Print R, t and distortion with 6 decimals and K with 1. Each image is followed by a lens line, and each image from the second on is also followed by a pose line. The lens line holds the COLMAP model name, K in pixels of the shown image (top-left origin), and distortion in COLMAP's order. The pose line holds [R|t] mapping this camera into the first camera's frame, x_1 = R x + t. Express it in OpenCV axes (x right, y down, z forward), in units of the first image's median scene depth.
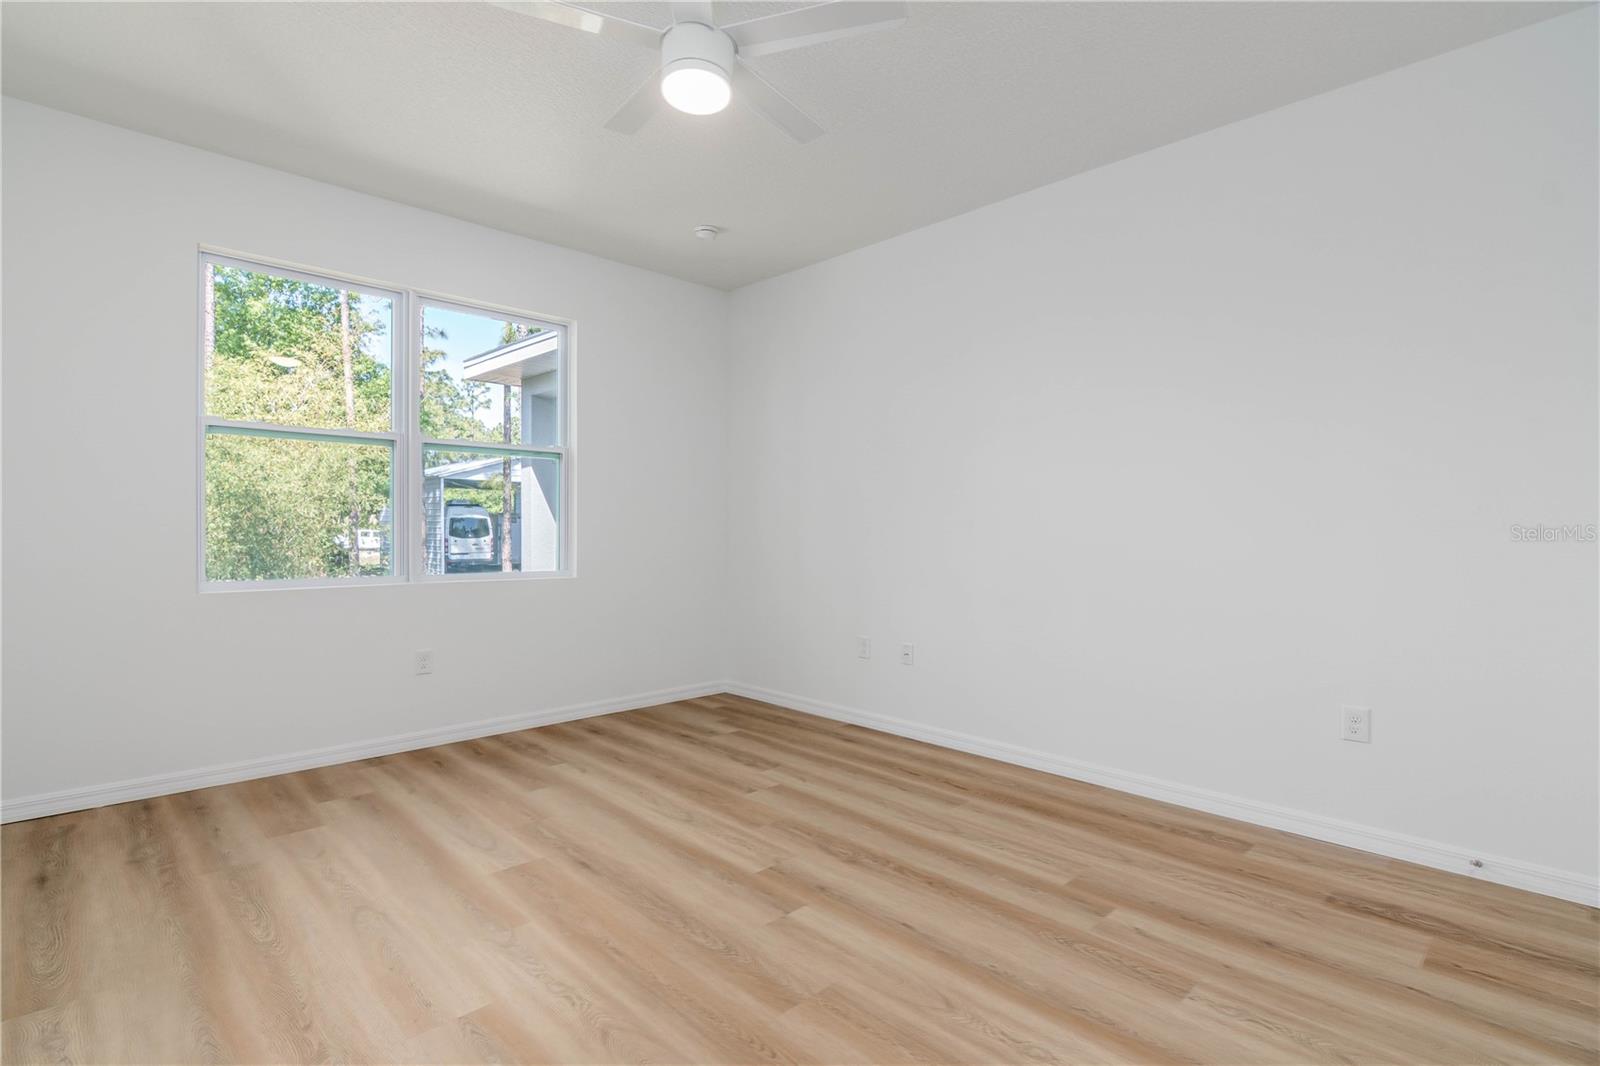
lens RADIAL K [[775.2, 0, 794.9], [0, 775.2, 533.1], [0, 0, 1]] dist [-0.006908, -0.003216]
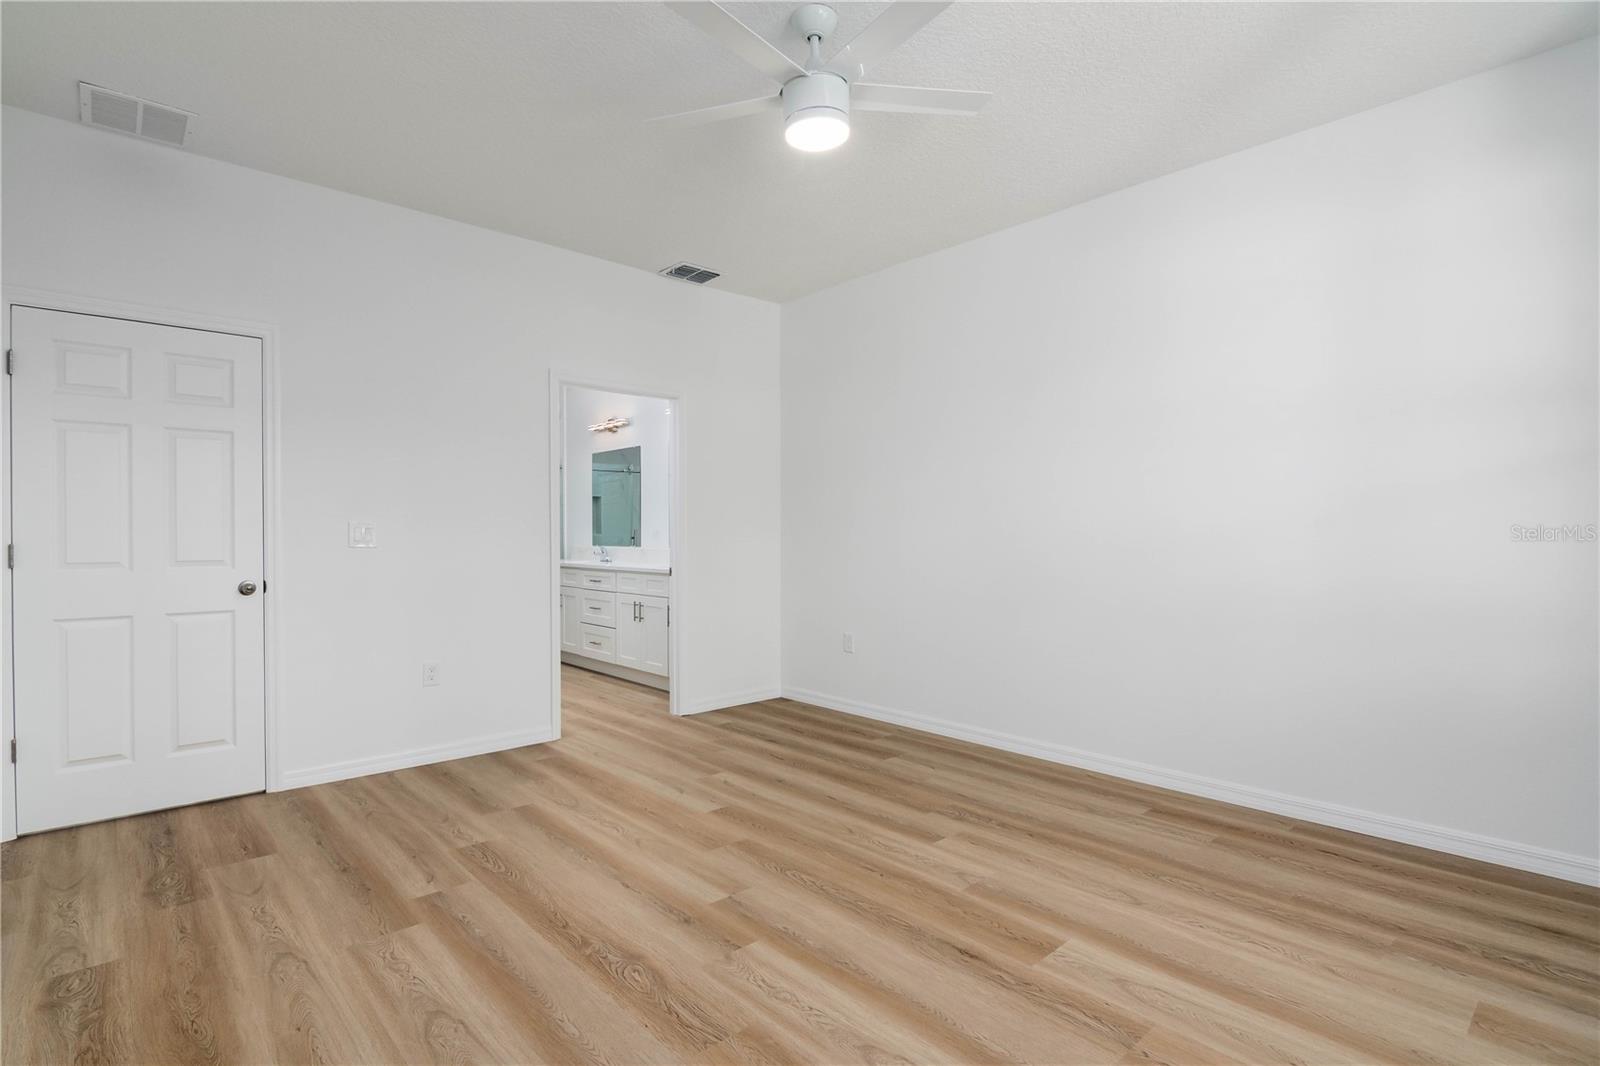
lens RADIAL K [[775.2, 0, 792.0], [0, 775.2, 532.5], [0, 0, 1]] dist [-0.006908, -0.003216]
pose [[-0.999400, -0.006051, 0.034111, -0.114392], [-0.005909, 0.999974, 0.004251, -0.013111], [-0.034136, 0.004047, -0.999409, 1.829179]]
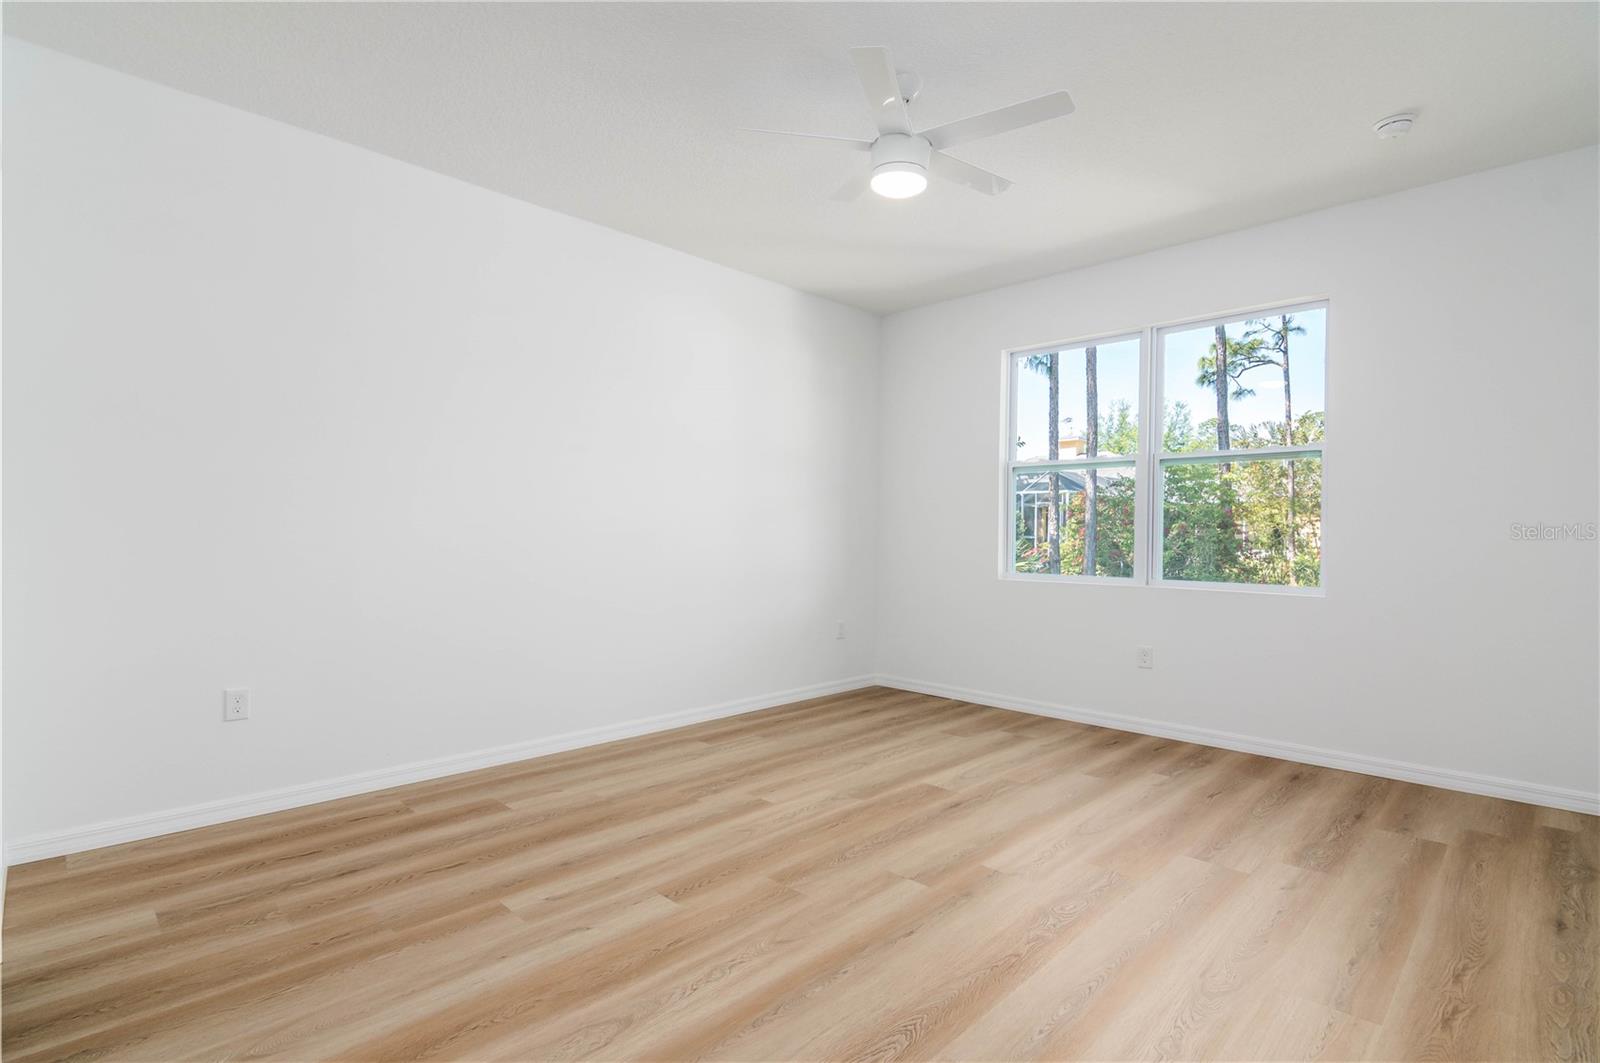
lens RADIAL K [[775.2, 0, 769.4], [0, 775.2, 531.2], [0, 0, 1]] dist [-0.006908, -0.003216]
pose [[0.003012, -0.006754, -0.999973, 0.981266], [-0.015428, 0.999858, -0.006799, 0.002162], [0.999876, 0.015449, 0.002908, 0.698287]]
